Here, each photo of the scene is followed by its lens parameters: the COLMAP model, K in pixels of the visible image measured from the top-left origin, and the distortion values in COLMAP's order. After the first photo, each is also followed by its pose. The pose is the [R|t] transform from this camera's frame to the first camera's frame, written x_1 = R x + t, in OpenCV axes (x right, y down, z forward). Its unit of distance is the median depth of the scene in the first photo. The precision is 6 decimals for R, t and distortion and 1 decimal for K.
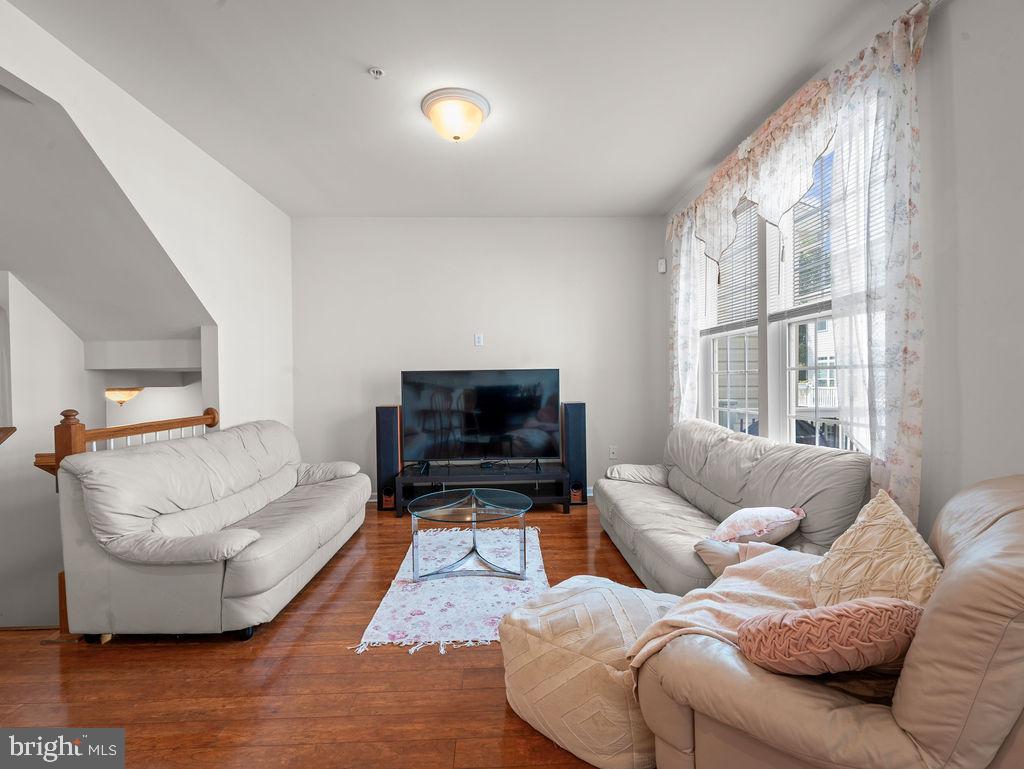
lens RADIAL K [[476.4, 0, 511.2], [0, 476.4, 387.0], [0, 0, 1]] dist [-0.002035, 0.000051]
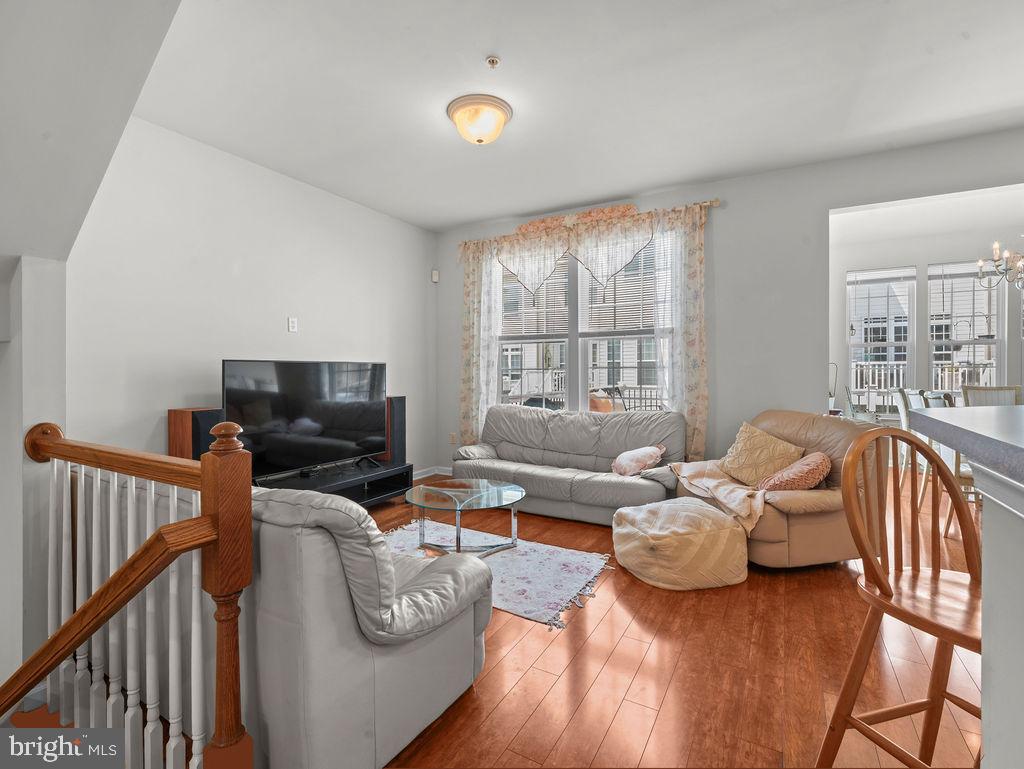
lens RADIAL K [[476.4, 0, 512.4], [0, 476.4, 376.8], [0, 0, 1]] dist [-0.002035, 0.000051]
pose [[0.525519, 0.002019, 0.850780, -0.613055], [0.007884, 0.999943, -0.007243, 0.001203], [-0.850745, 0.010514, 0.525473, 0.250584]]
